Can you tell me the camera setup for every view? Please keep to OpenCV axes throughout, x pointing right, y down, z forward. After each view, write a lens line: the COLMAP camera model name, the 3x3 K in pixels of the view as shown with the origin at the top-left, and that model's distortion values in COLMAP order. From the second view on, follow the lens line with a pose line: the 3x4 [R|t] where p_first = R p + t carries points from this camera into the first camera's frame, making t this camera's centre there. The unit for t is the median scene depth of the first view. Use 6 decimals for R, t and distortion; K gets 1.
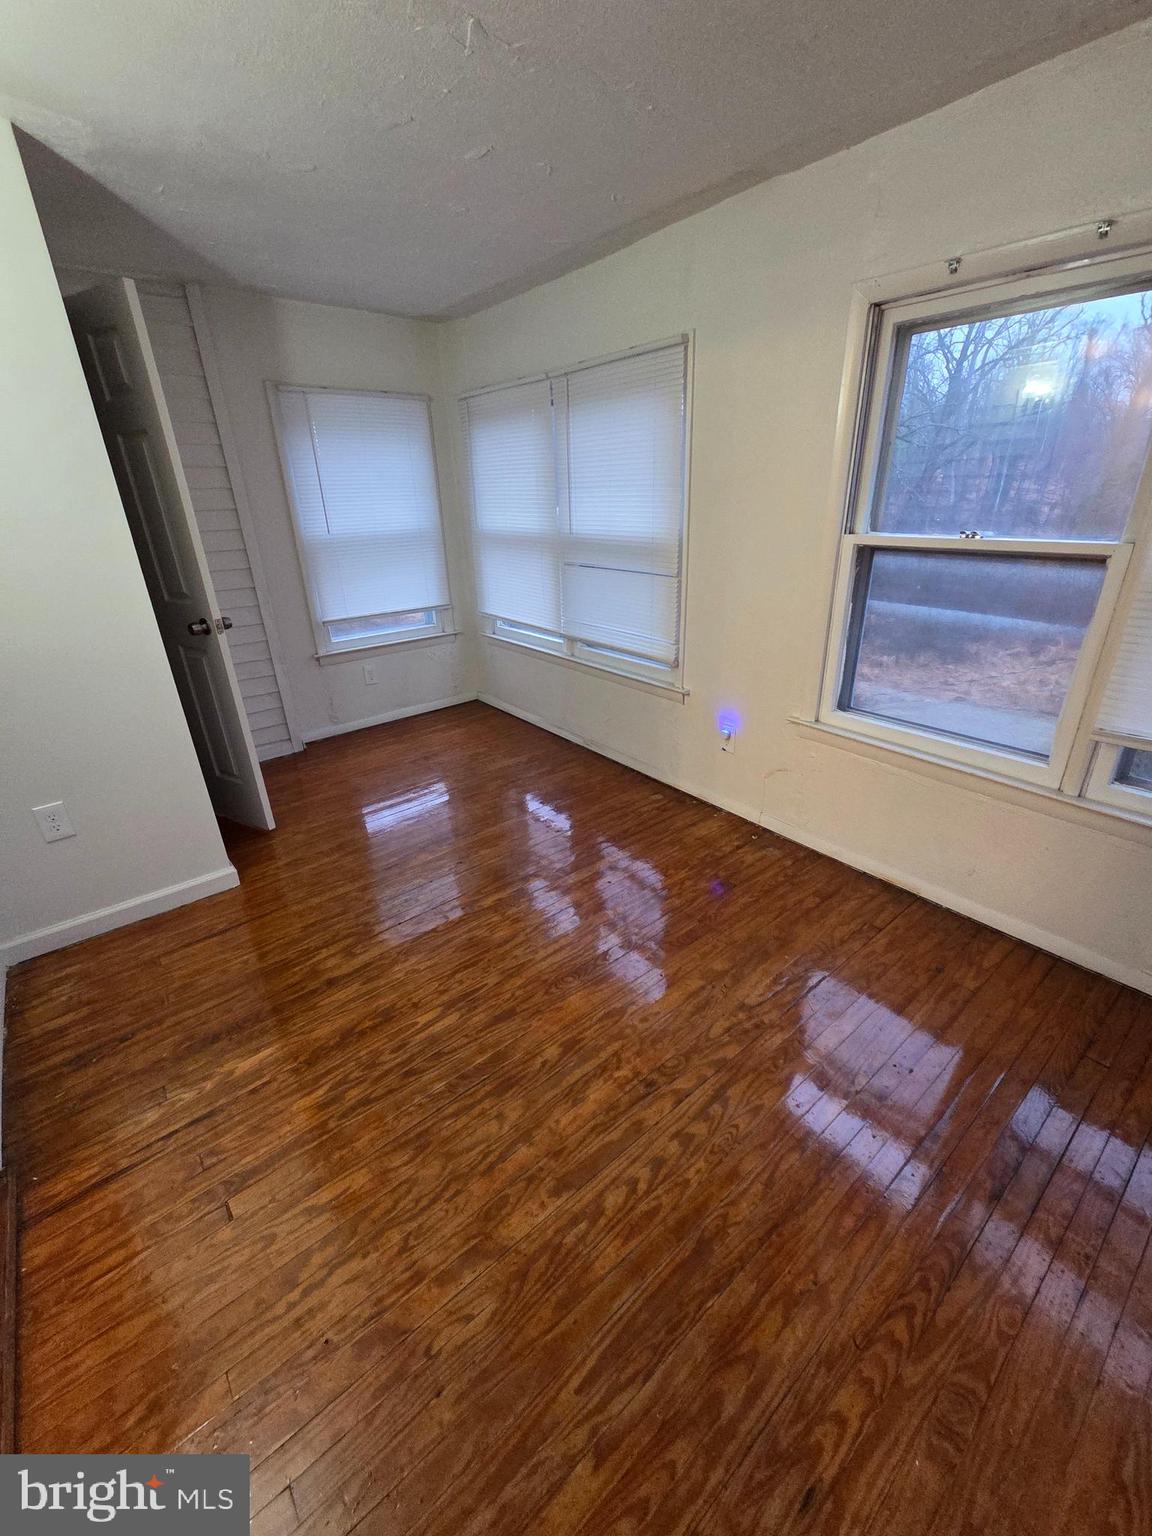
lens RADIAL K [[629.8, 0, 577.5], [0, 629.8, 768.7], [0, 0, 1]] dist [0.002692, 0.000446]
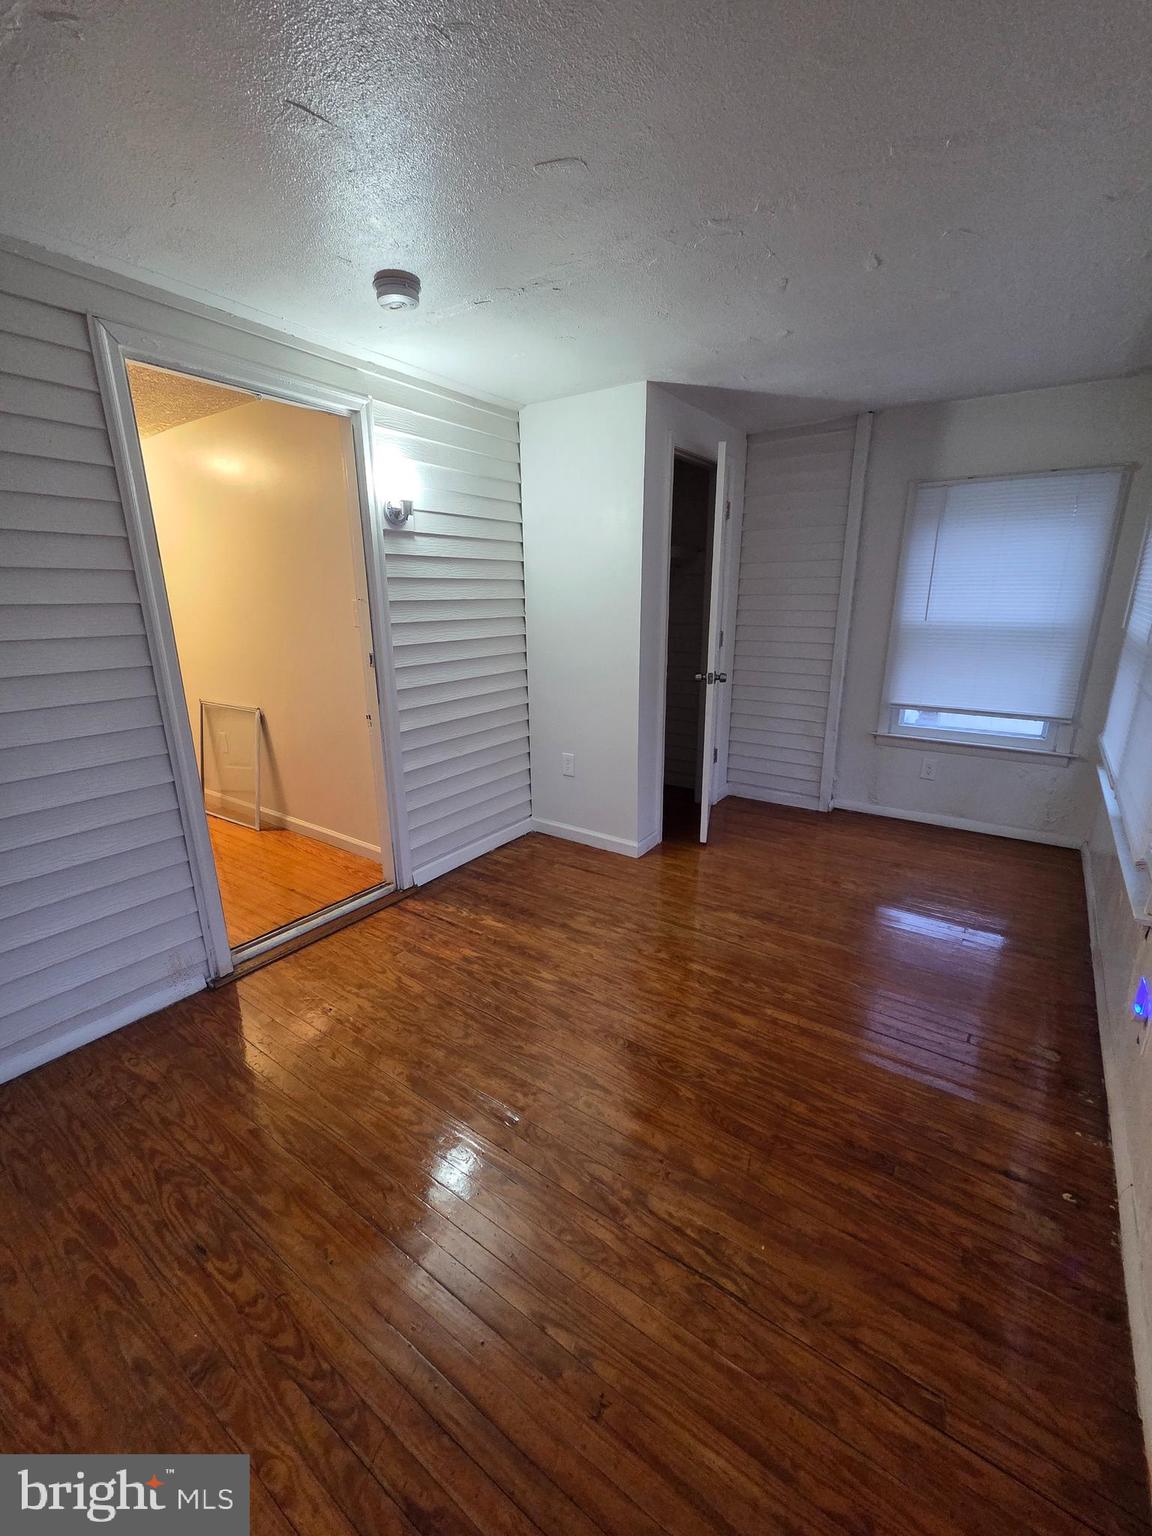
lens RADIAL K [[629.8, 0, 571.1], [0, 629.8, 767.7], [0, 0, 1]] dist [0.002692, 0.000446]
pose [[0.262744, 0.286799, -0.921256, 0.848030], [-0.388879, 0.905295, 0.170921, -0.231147], [0.883028, 0.313348, 0.349391, 0.469443]]
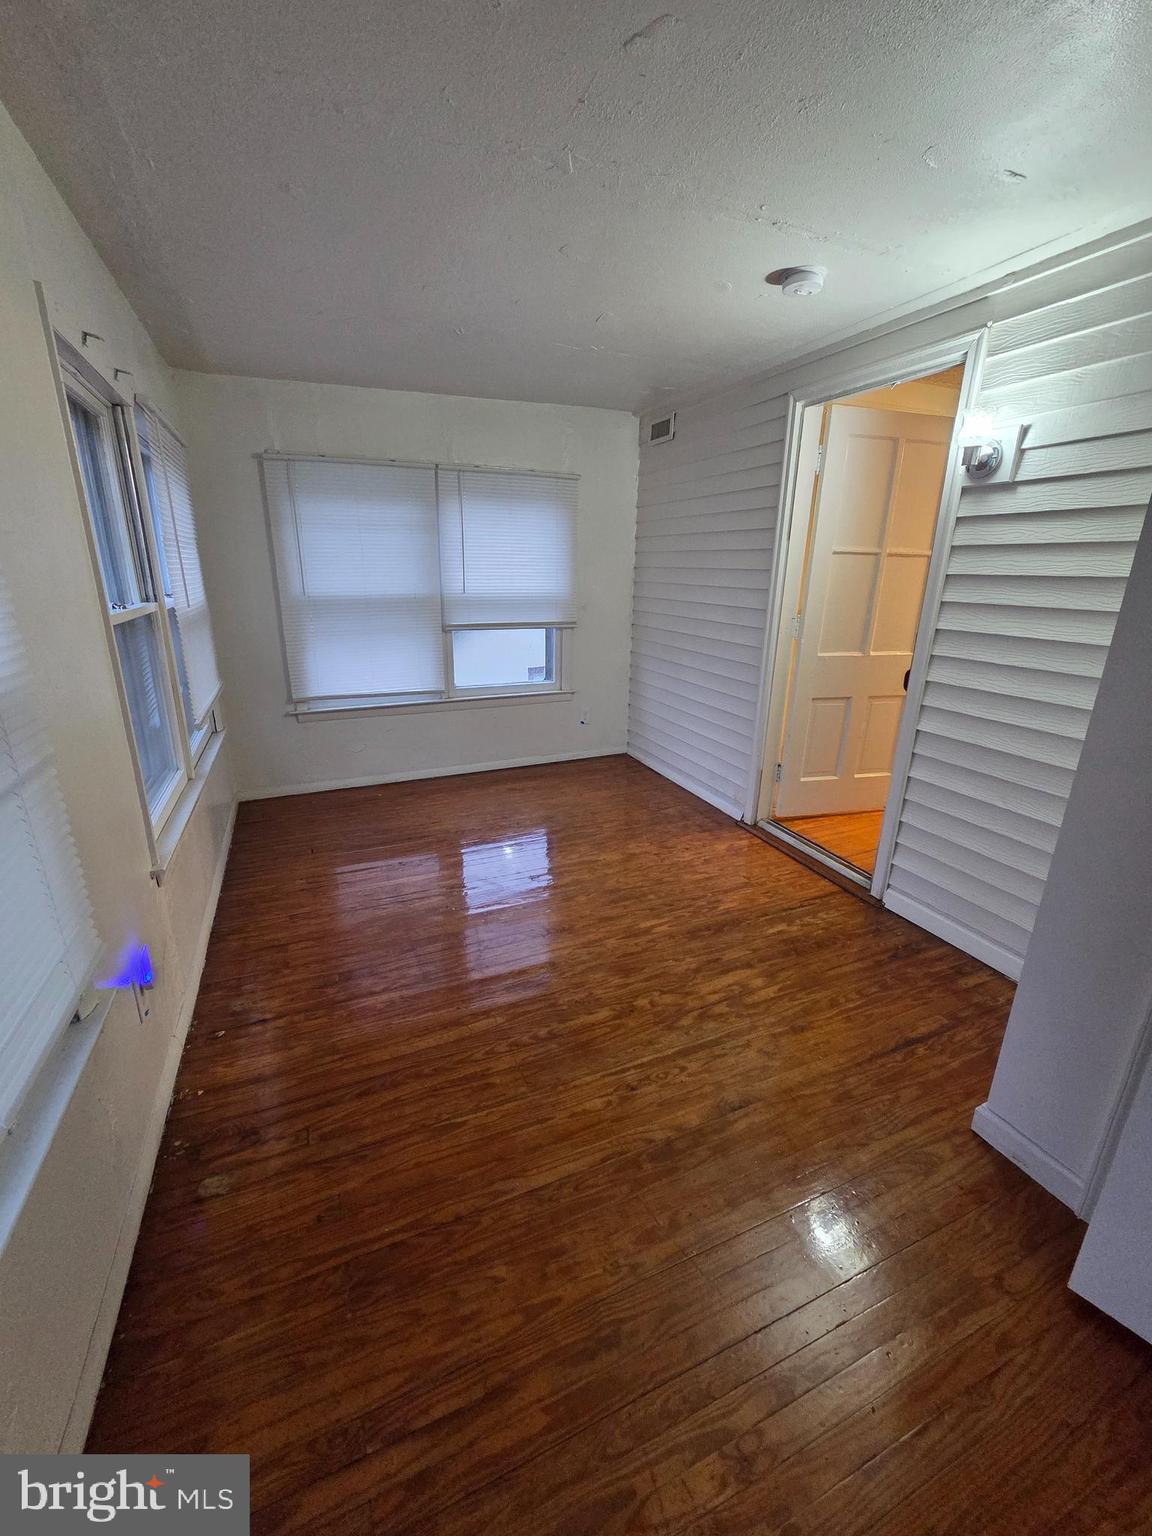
lens RADIAL K [[629.8, 0, 572.5], [0, 629.8, 768.9], [0, 0, 1]] dist [0.002692, 0.000446]
pose [[-0.960287, -0.068822, 0.270393, -0.402882], [0.127165, 0.754644, 0.643694, -0.777498], [-0.248351, 0.652515, -0.715923, 1.824999]]
